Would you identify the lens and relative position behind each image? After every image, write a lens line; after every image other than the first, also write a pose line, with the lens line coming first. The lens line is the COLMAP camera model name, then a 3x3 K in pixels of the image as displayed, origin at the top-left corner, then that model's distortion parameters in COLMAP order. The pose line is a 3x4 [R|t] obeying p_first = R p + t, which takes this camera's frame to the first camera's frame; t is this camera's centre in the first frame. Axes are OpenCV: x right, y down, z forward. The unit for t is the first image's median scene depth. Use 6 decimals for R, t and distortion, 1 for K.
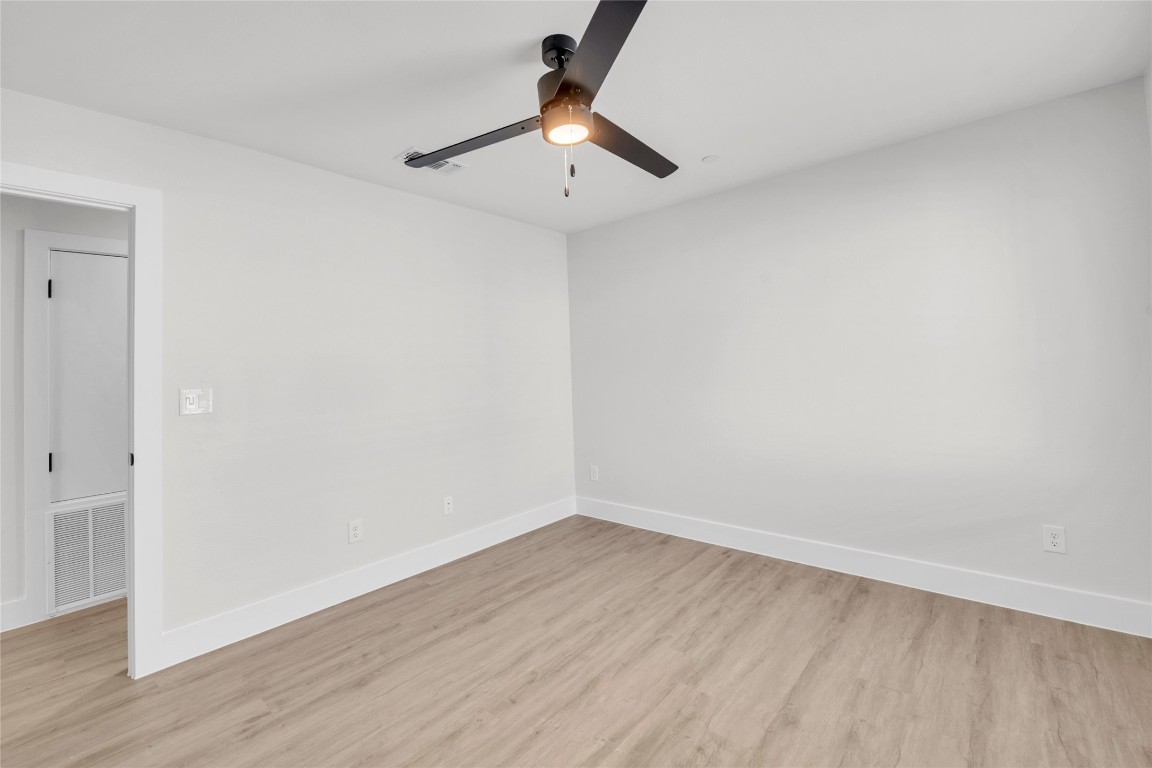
lens RADIAL K [[463.5, 0, 574.6], [0, 463.5, 380.1], [0, 0, 1]] dist [-0.011188, -0.001882]
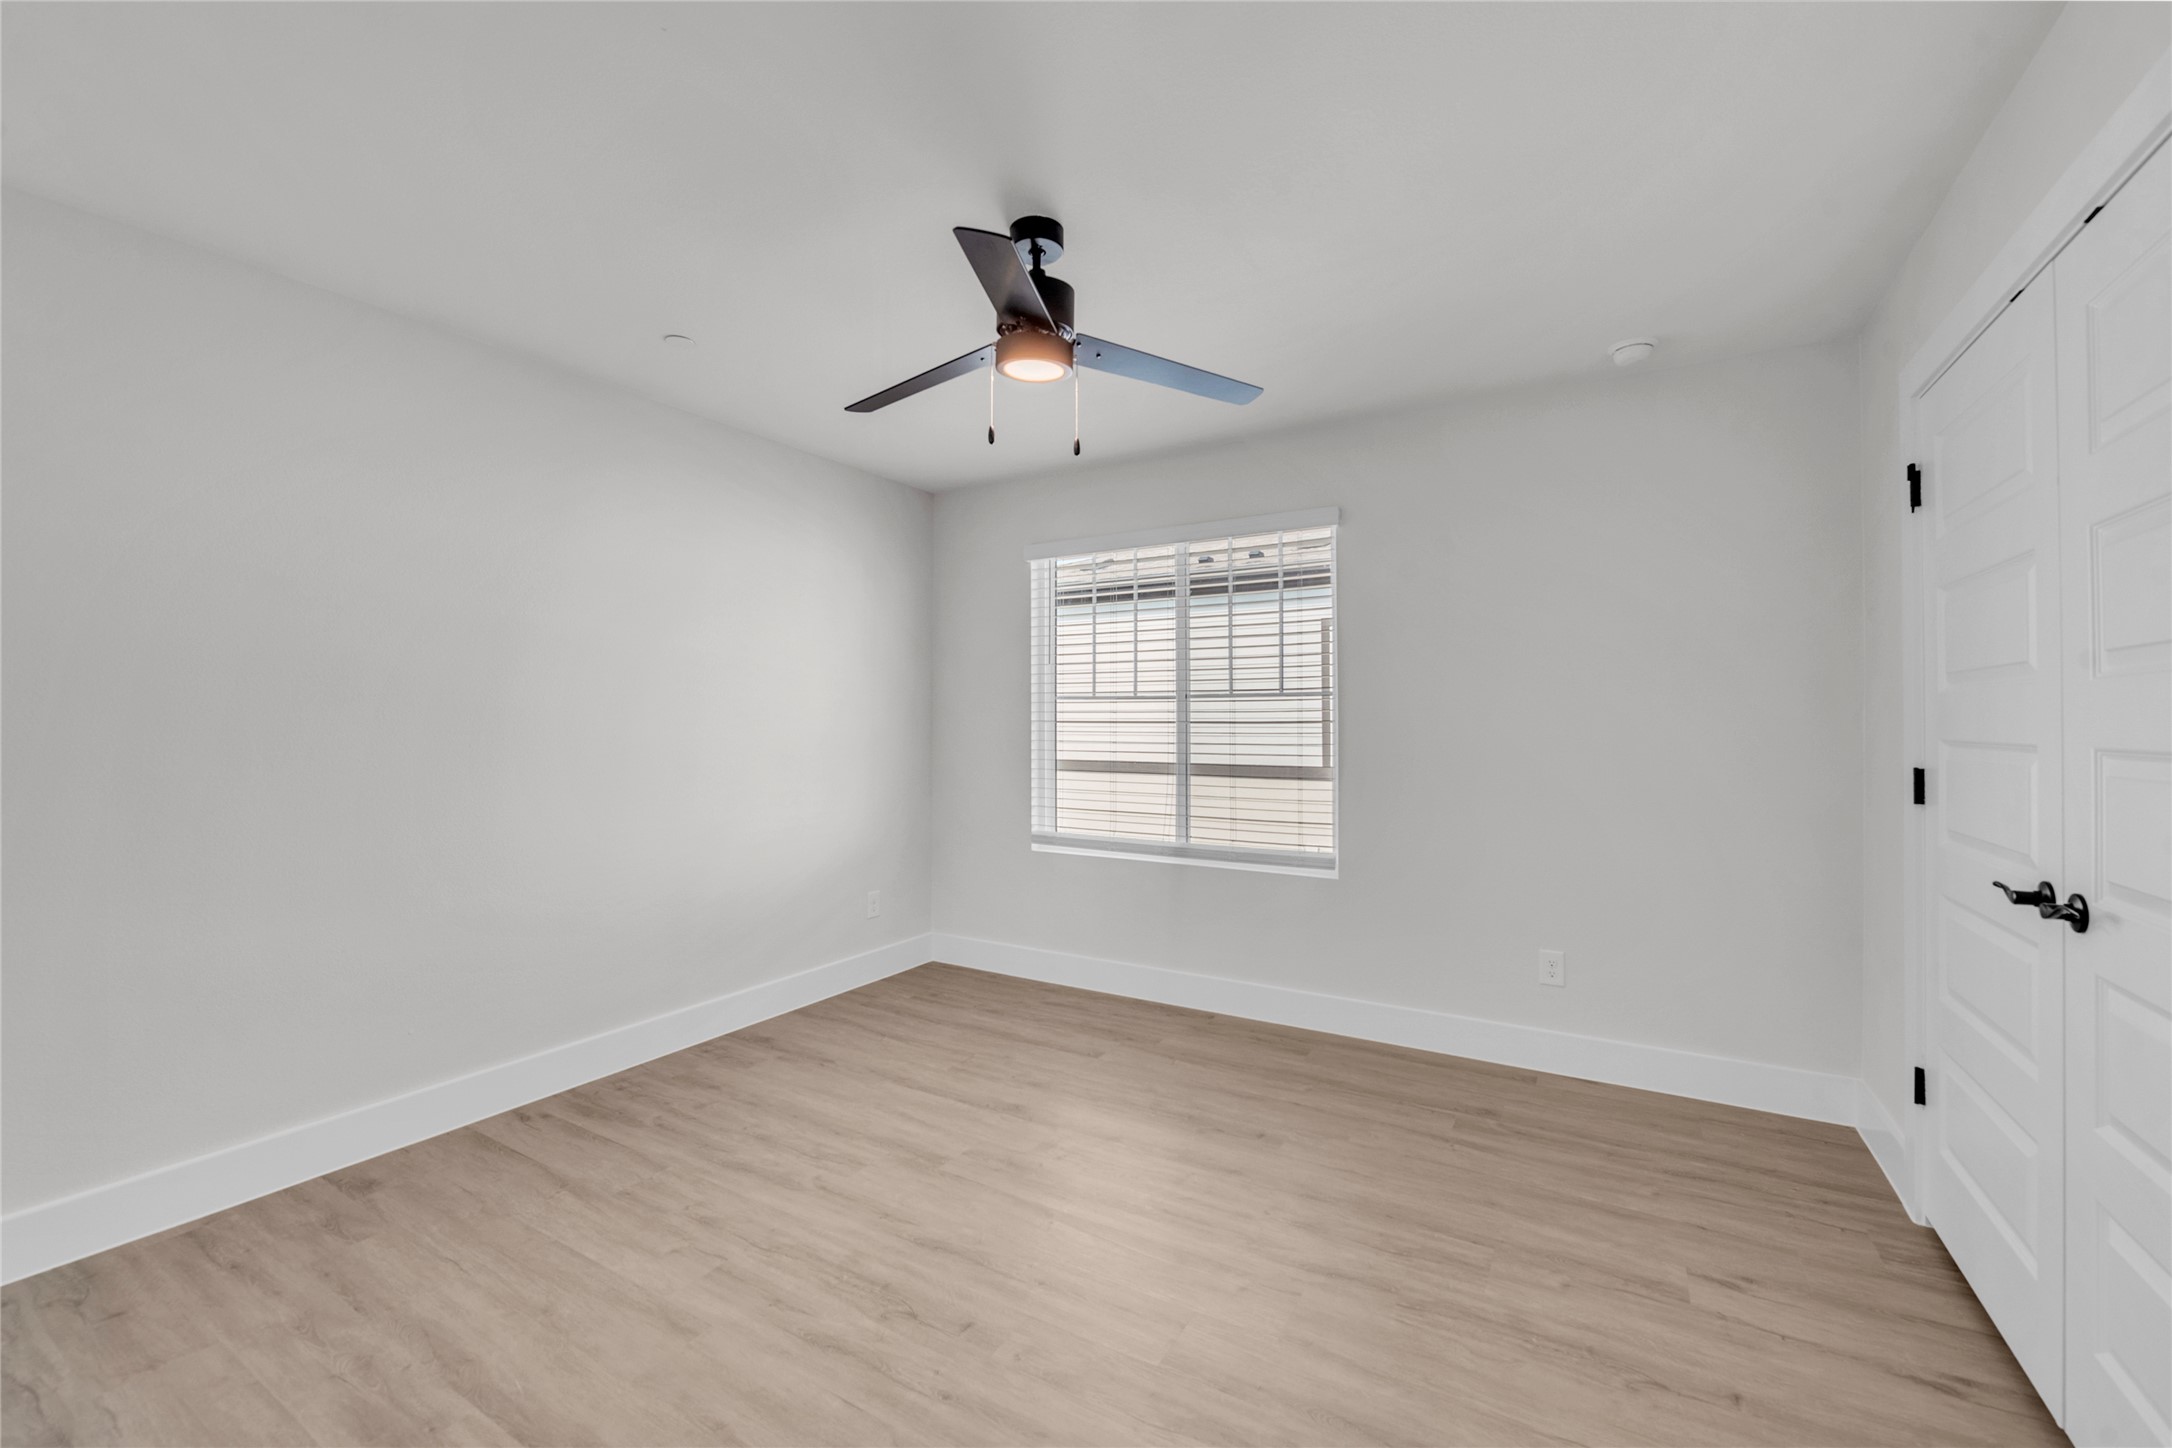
lens RADIAL K [[873.9, 0, 1095.5], [0, 873.9, 731.9], [0, 0, 1]] dist [-0.011188, -0.001882]
pose [[-0.153079, 0.021135, 0.987988, -0.887980], [0.032348, 0.999343, -0.016366, 0.015276], [-0.987684, 0.029454, -0.153662, 0.742468]]
